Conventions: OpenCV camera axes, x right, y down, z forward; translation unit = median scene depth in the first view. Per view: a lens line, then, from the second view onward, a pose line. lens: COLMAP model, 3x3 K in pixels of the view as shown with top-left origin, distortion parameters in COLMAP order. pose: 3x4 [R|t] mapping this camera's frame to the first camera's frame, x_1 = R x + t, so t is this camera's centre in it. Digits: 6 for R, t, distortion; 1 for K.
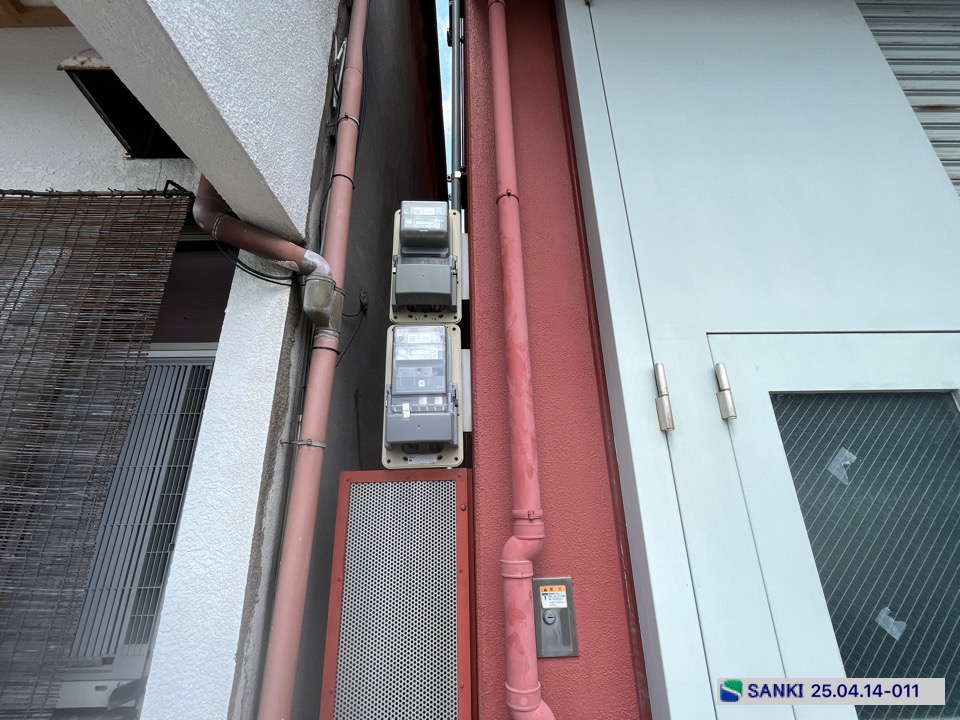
lens RADIAL K [[389.0, 0, 477.3], [0, 389.0, 357.5], [0, 0, 1]] dist [-0.003259, -0.000147]
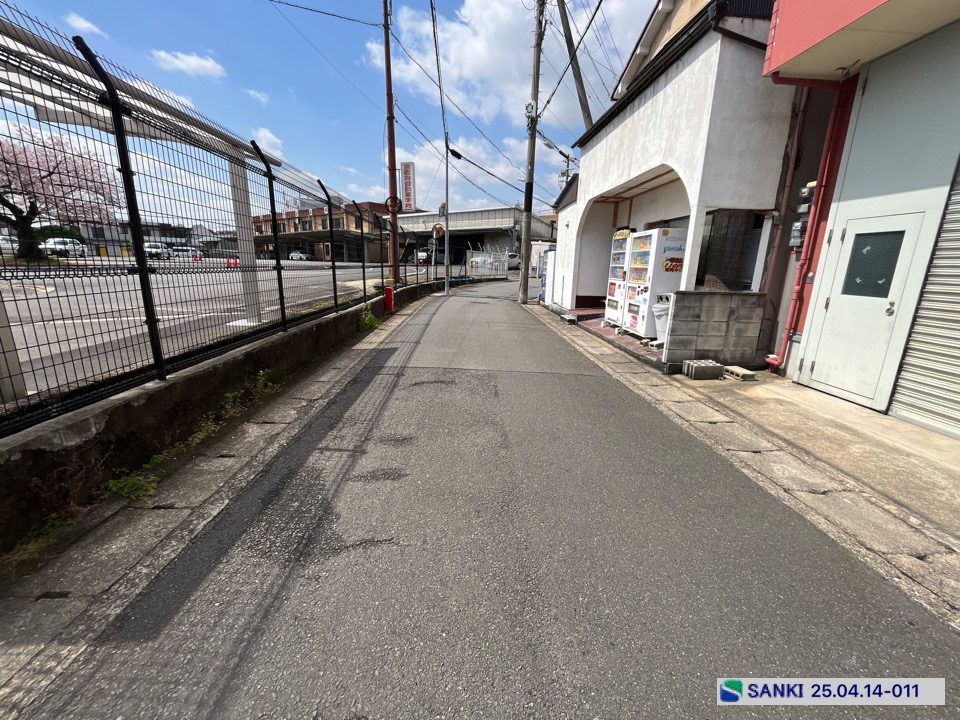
lens RADIAL K [[389.0, 0, 477.3], [0, 389.0, 357.5], [0, 0, 1]] dist [-0.003259, -0.000147]
pose [[0.041030, 0.251534, -0.966978, 5.187530], [0.318383, 0.914053, 0.251276, -1.106973], [0.947074, -0.318179, -0.042581, -3.361855]]
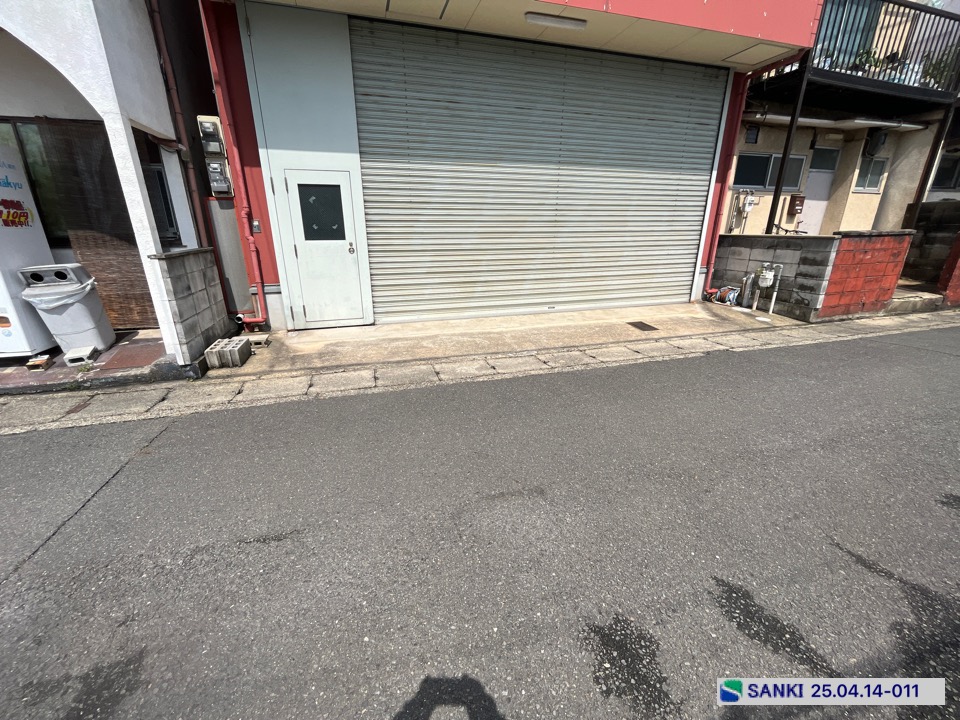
lens RADIAL K [[389.0, 0, 477.3], [0, 389.0, 357.5], [0, 0, 1]] dist [-0.003259, -0.000147]
pose [[0.961513, -0.075059, 0.264307, 1.455124], [-0.106245, 0.785562, 0.609594, -1.412463], [-0.253385, -0.614214, 0.747353, -4.574345]]
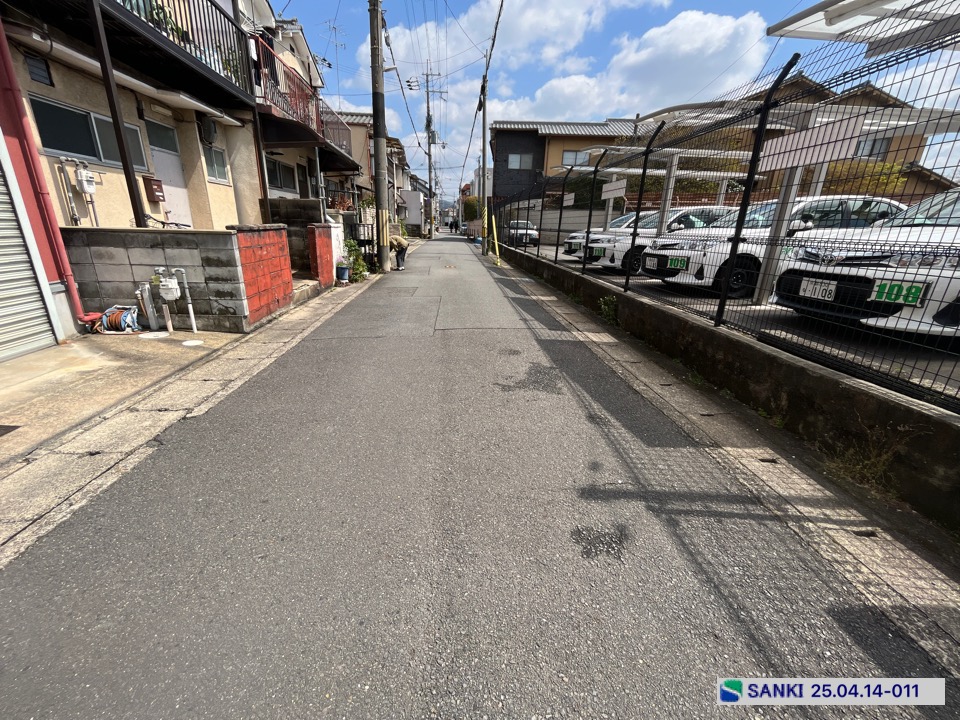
lens RADIAL K [[389.0, 0, 477.3], [0, 389.0, 357.5], [0, 0, 1]] dist [-0.003259, -0.000147]
pose [[-0.060535, -0.305065, 0.950406, 2.915297], [-0.372251, 0.890361, 0.262082, -0.901740], [-0.926156, -0.337924, -0.167459, -3.106204]]
